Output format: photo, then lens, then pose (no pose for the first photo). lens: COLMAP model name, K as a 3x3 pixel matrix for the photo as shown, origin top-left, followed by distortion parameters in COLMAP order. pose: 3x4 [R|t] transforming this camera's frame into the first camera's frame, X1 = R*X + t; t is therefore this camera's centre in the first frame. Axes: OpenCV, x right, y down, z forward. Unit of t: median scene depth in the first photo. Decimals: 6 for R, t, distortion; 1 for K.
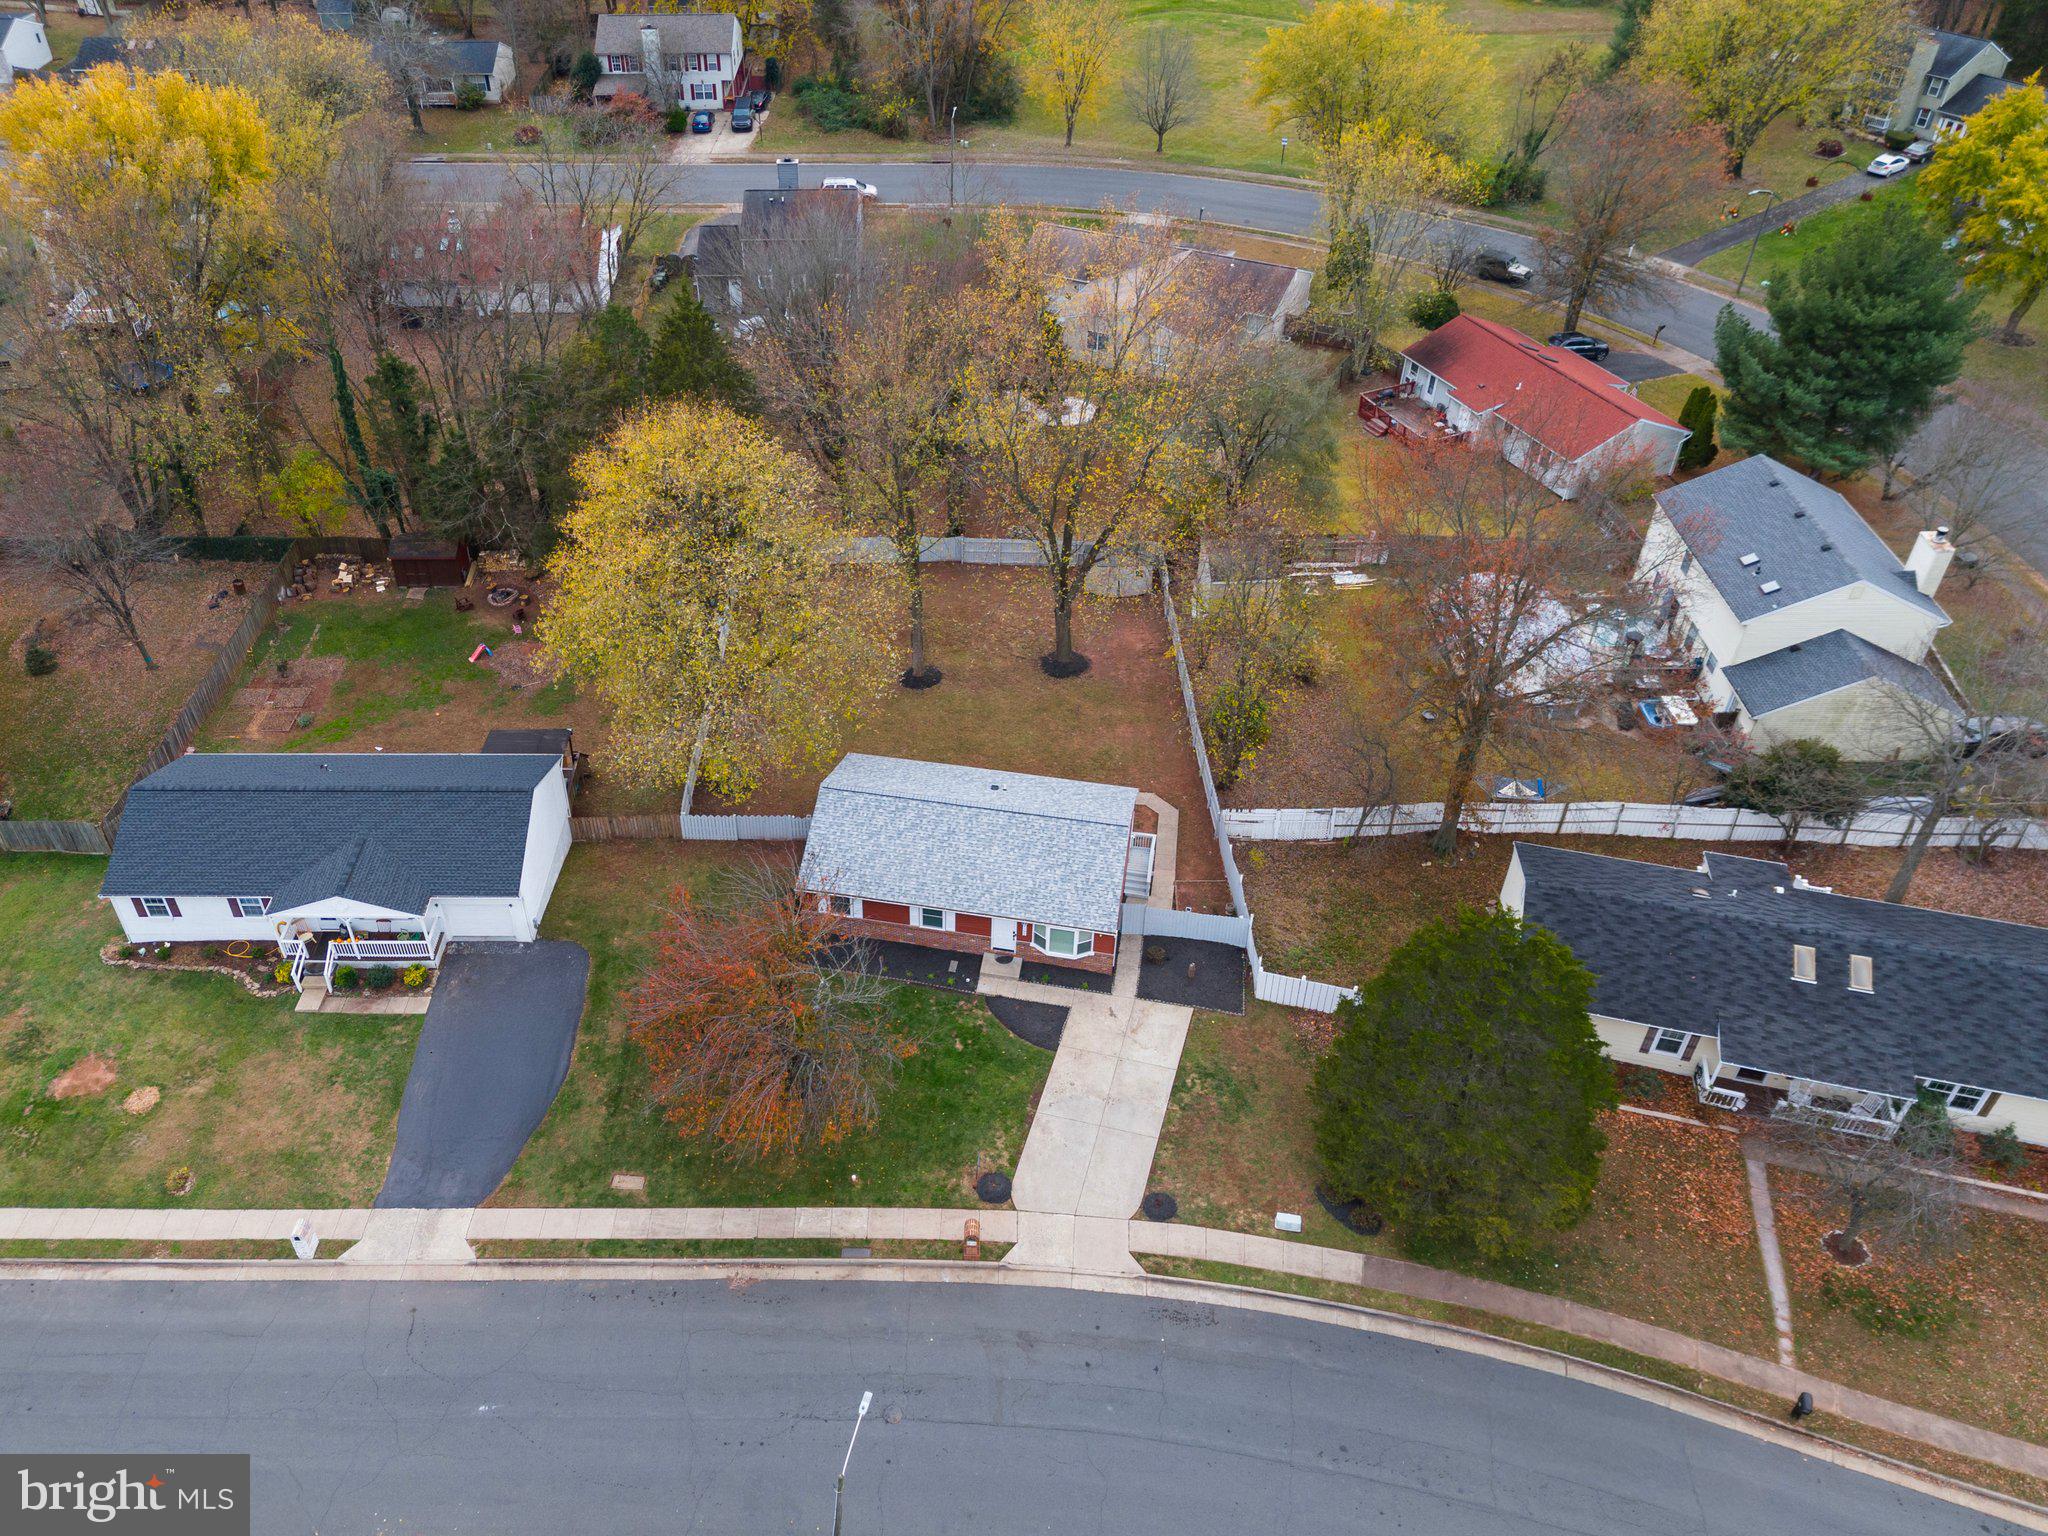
lens RADIAL K [[1646.1, 0, 964.3], [0, 1646.1, 768.1], [0, 0, 1]] dist [0.048051, -0.013503]
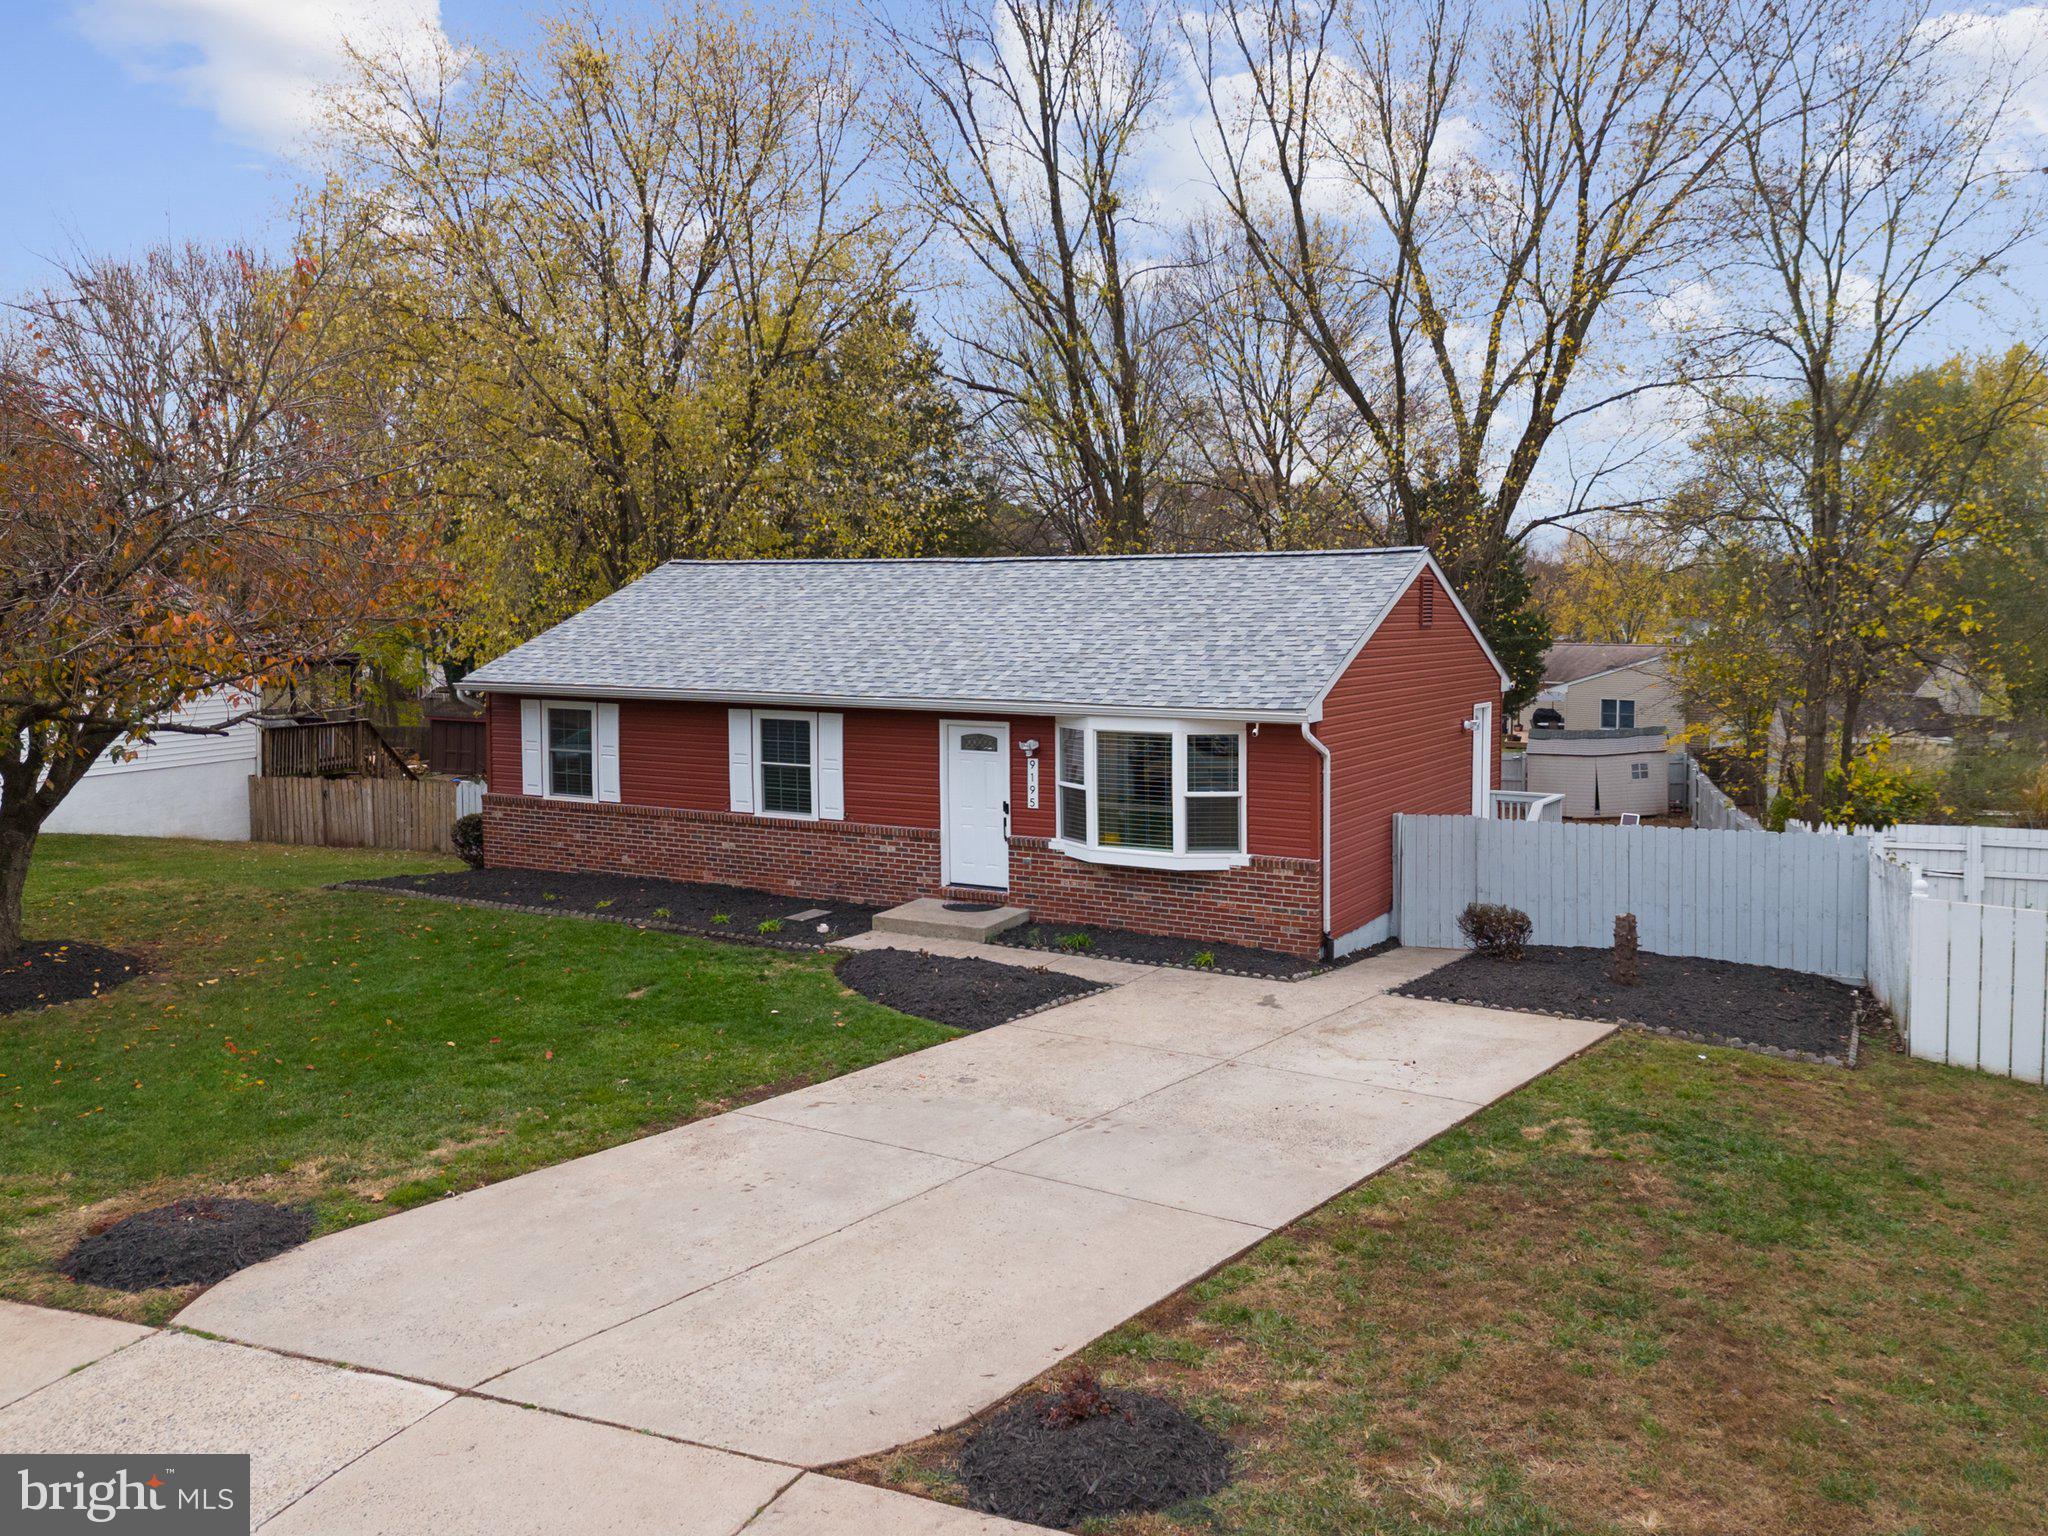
lens RADIAL K [[1786.2, 0, 1034.7], [0, 1786.2, 629.4], [0, 0, 1]] dist [0.089414, -0.130850]
pose [[0.957283, 0.050588, -0.284695, 0.132472], [-0.195673, 0.838229, -0.509003, 0.250779], [0.212890, 0.542967, 0.812320, 0.756637]]
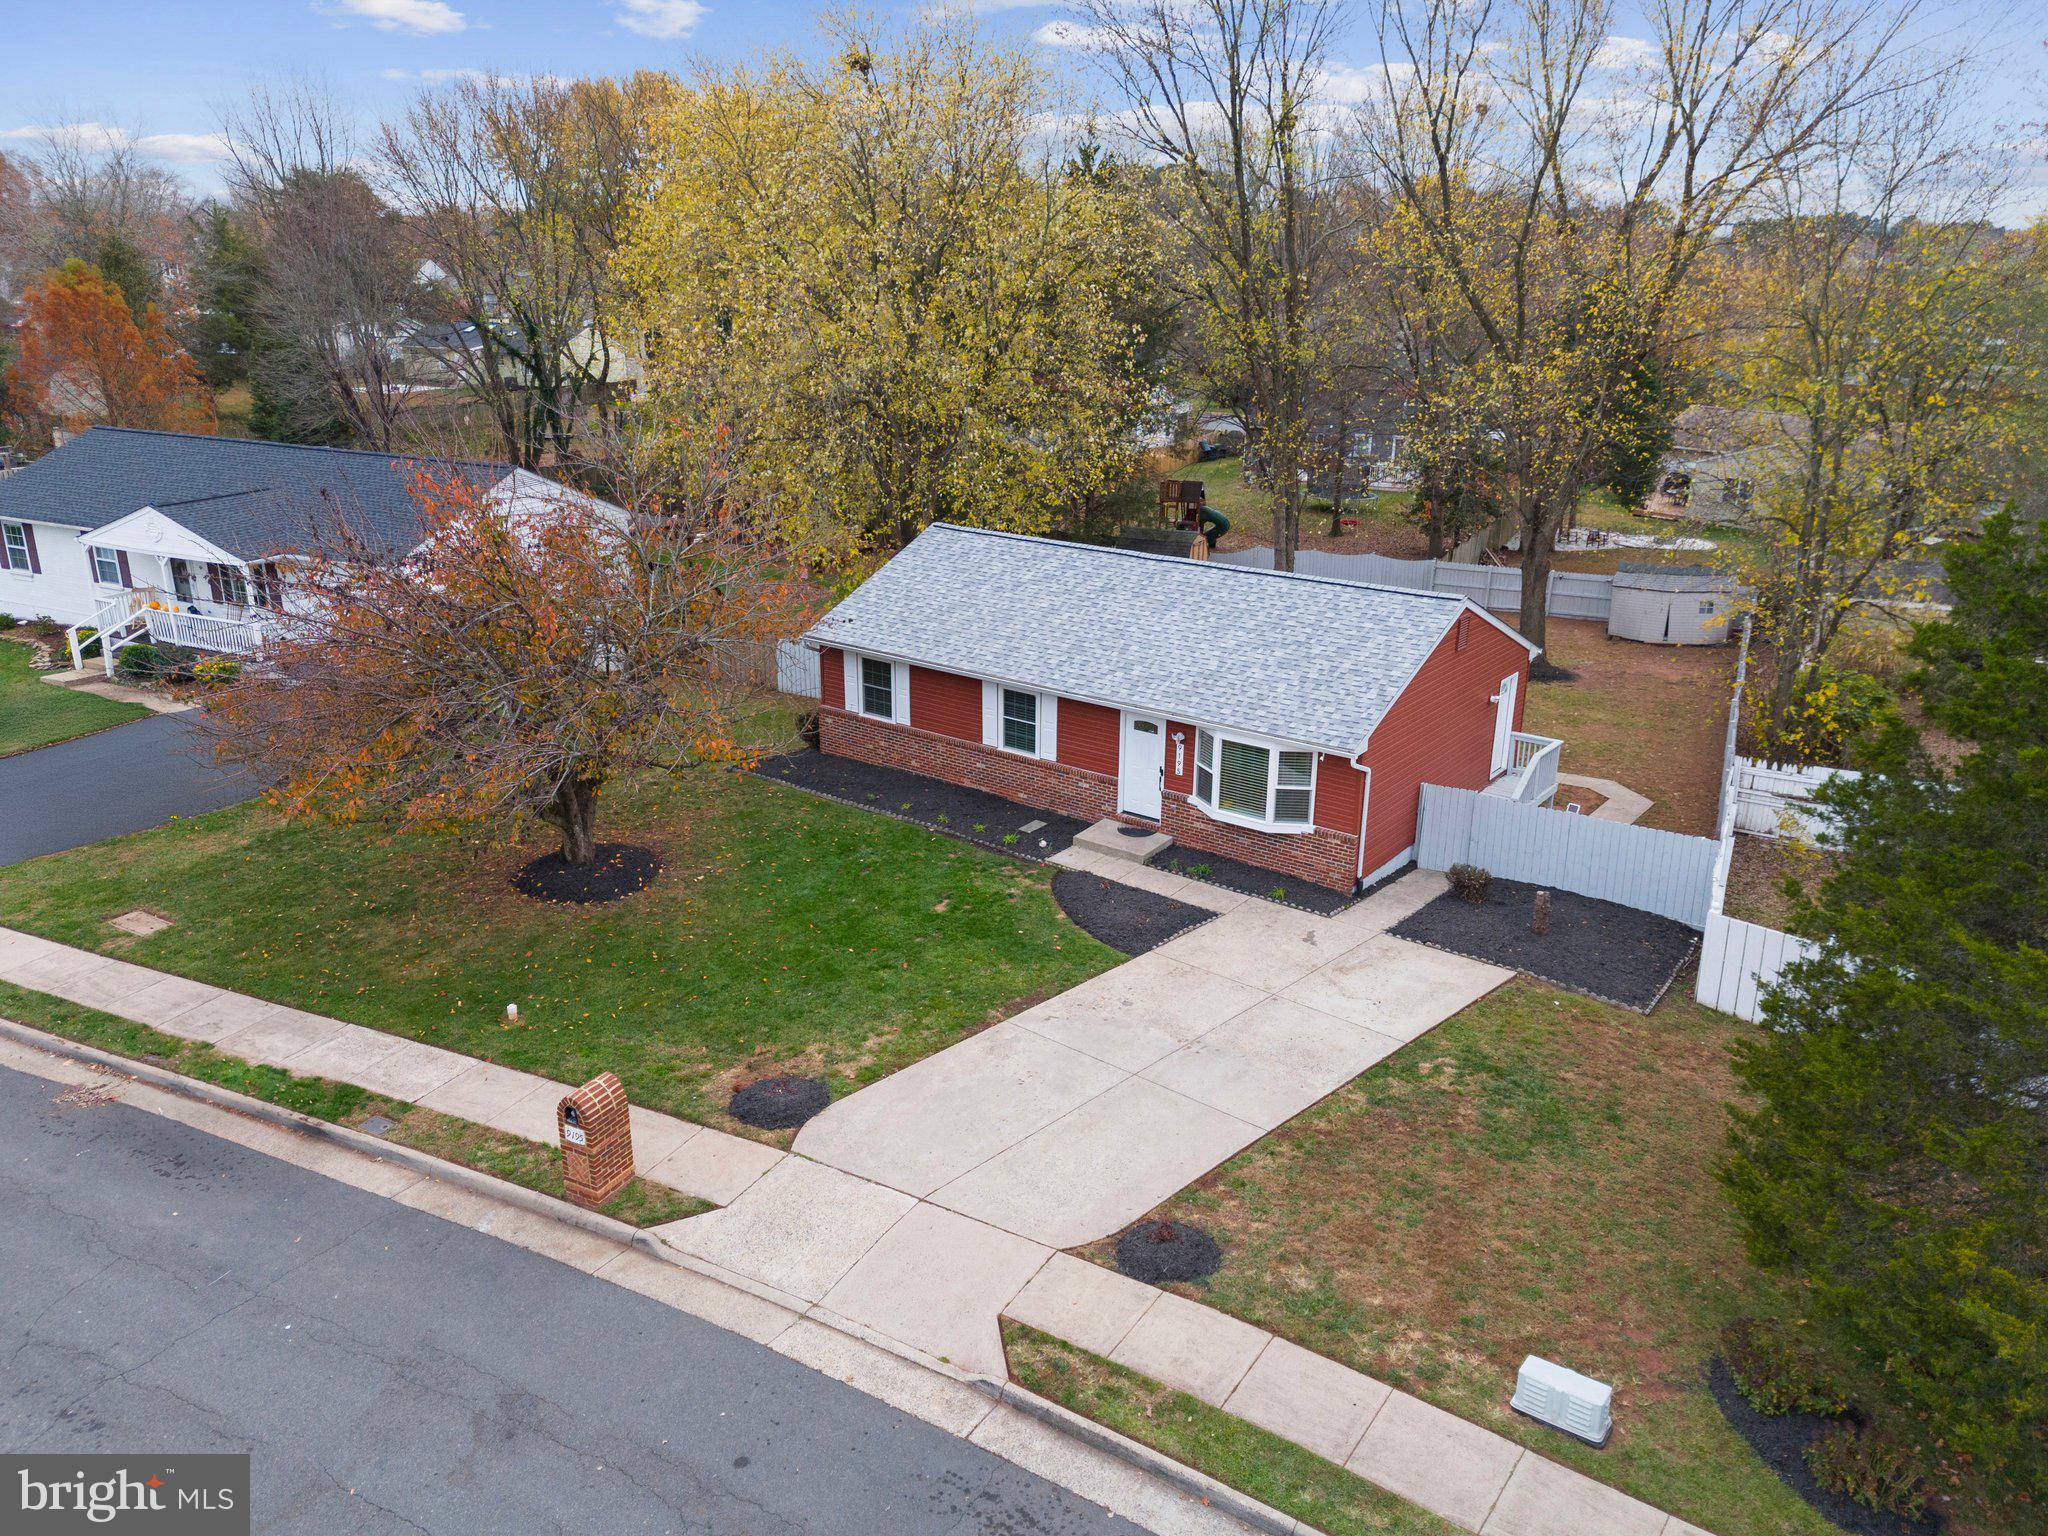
lens RADIAL K [[1646.1, 0, 964.3], [0, 1646.1, 768.1], [0, 0, 1]] dist [0.048051, -0.013503]
pose [[0.904016, 0.181434, -0.387087, 0.167858], [-0.282110, 0.933510, -0.221299, 0.230156], [0.321198, 0.309259, 0.895093, 0.594402]]
